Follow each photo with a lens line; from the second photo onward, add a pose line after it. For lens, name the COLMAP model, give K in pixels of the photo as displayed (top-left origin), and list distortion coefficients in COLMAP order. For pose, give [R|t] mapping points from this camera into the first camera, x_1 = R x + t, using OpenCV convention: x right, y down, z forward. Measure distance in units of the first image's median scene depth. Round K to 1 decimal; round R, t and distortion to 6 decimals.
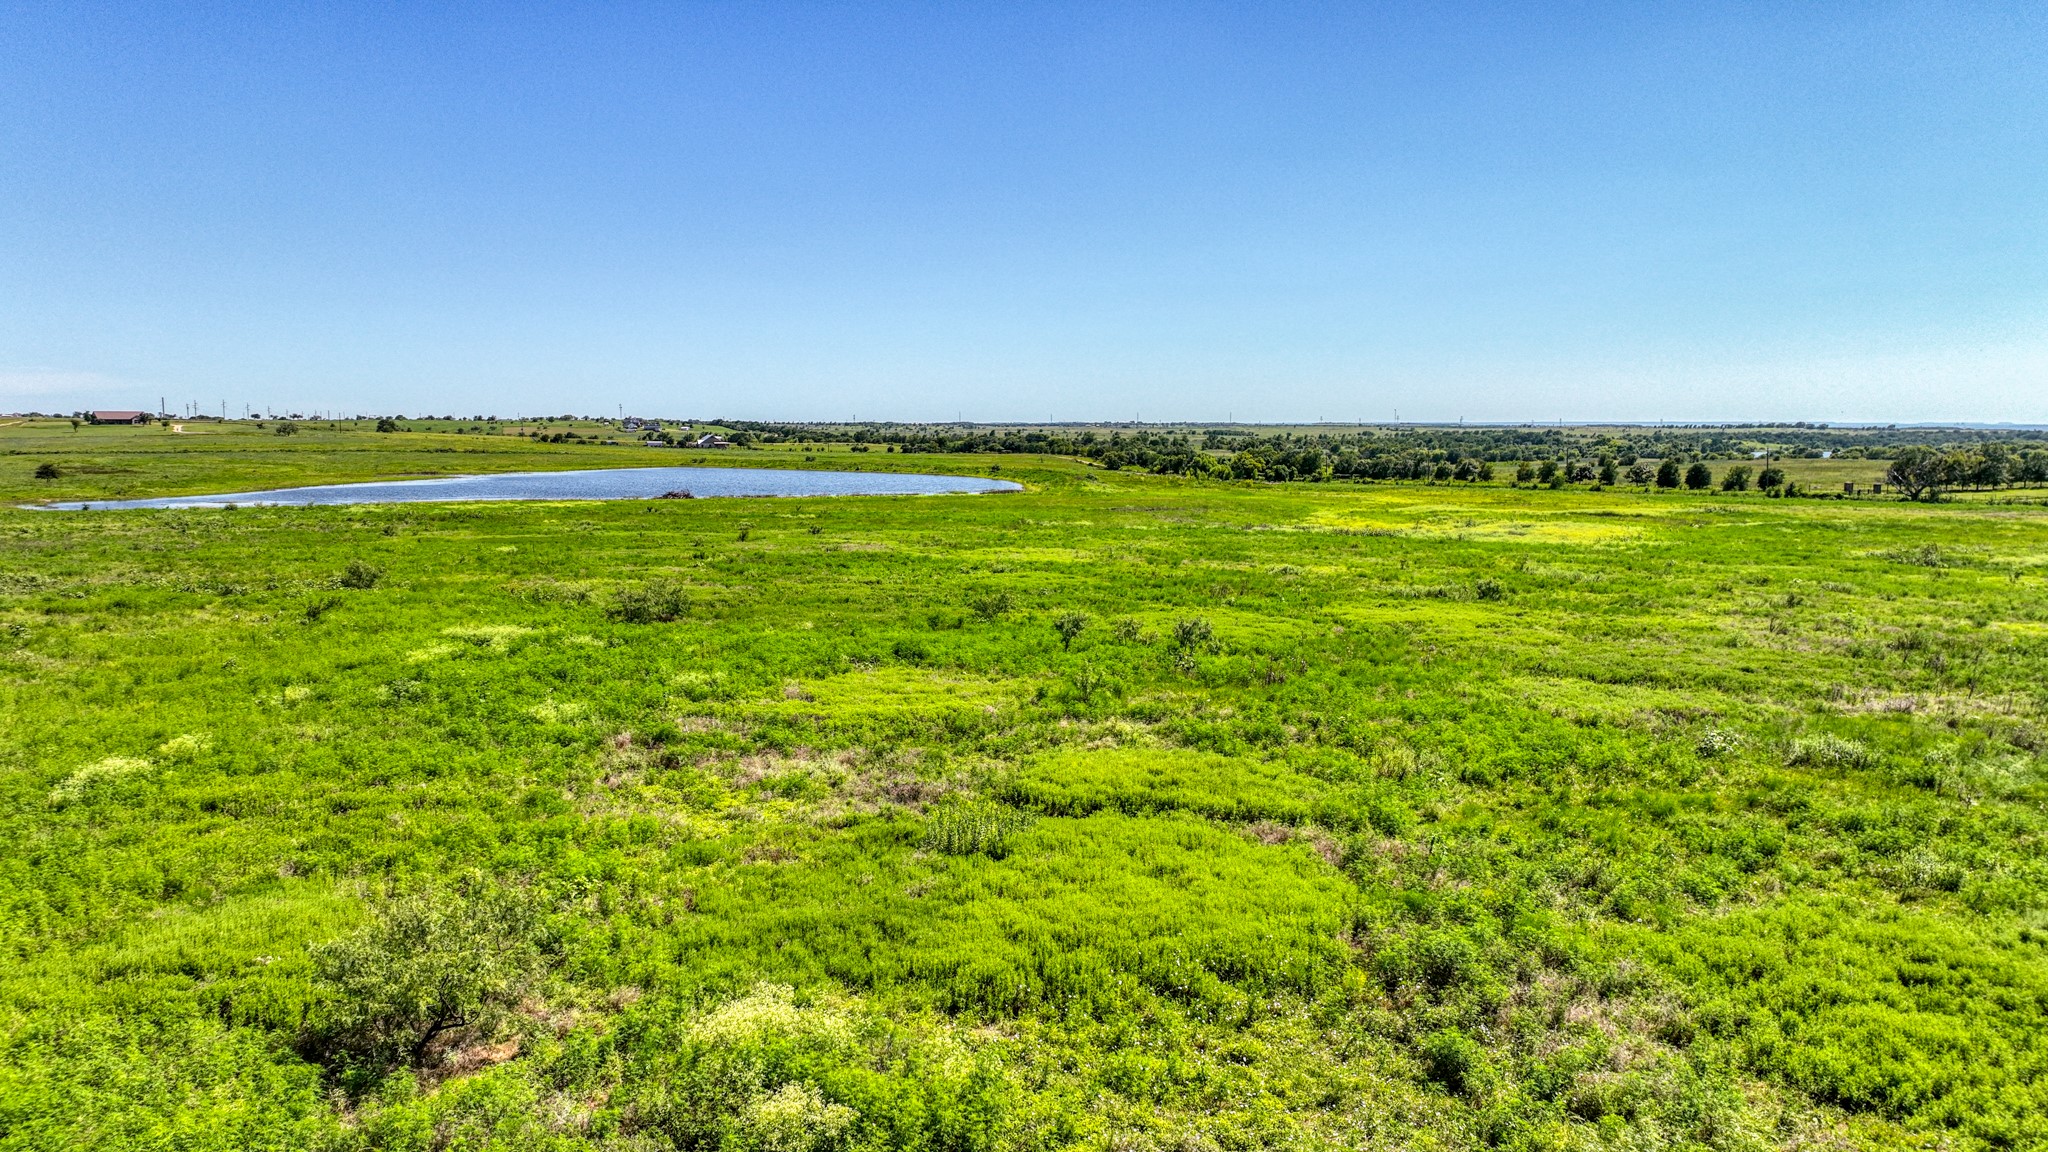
lens RADIAL K [[1433.0, 0, 1024.0], [0, 1433.0, 576.0], [0, 0, 1]] dist [-0.001494, 0.031246]
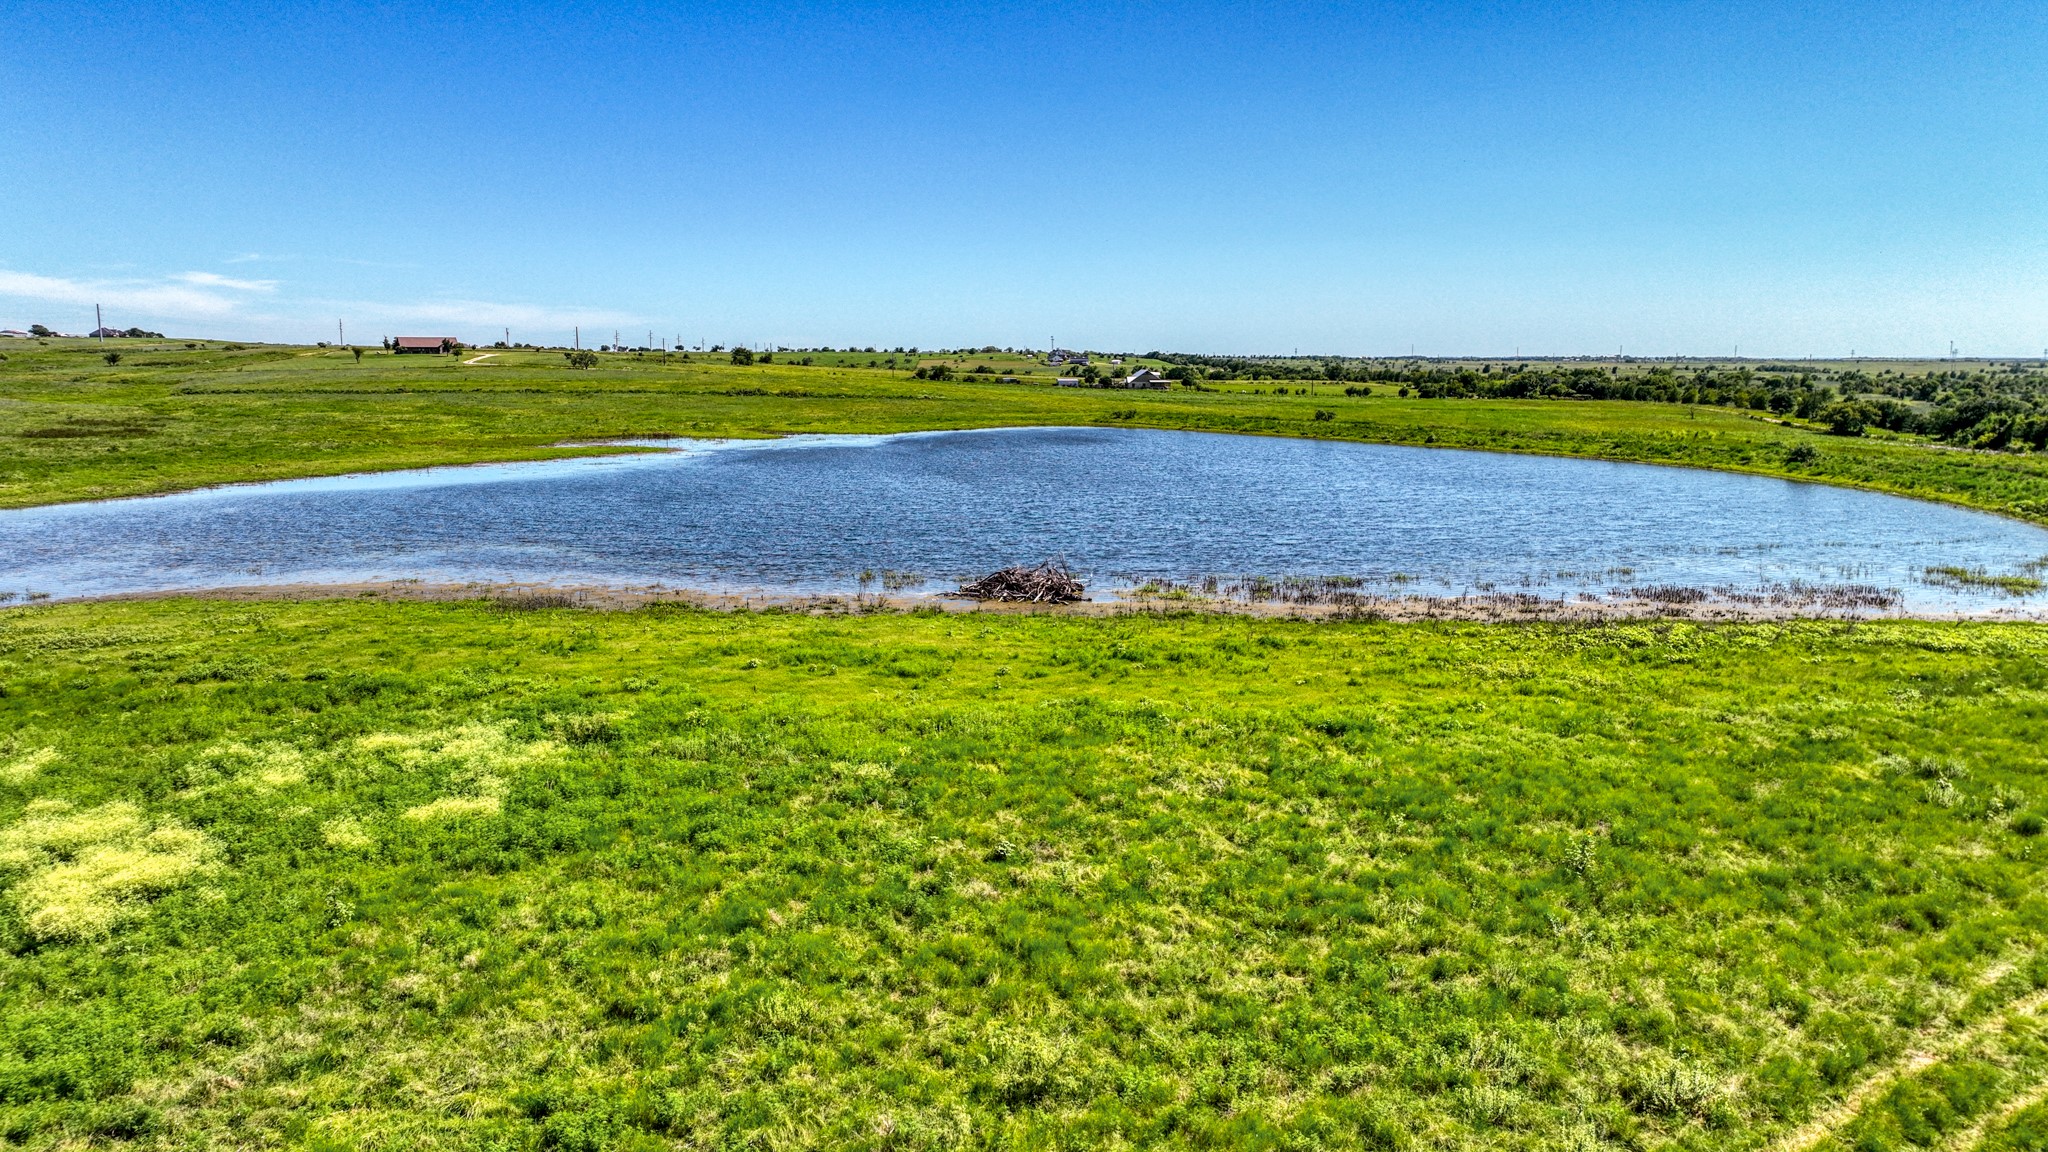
lens RADIAL K [[1433.0, 0, 1024.0], [0, 1433.0, 576.0], [0, 0, 1]] dist [-0.001494, 0.031246]
pose [[0.956029, 0.046515, -0.289561, -0.052832], [-0.033499, 0.998200, 0.049747, -0.023996], [0.291354, -0.037859, 0.955866, 0.241064]]
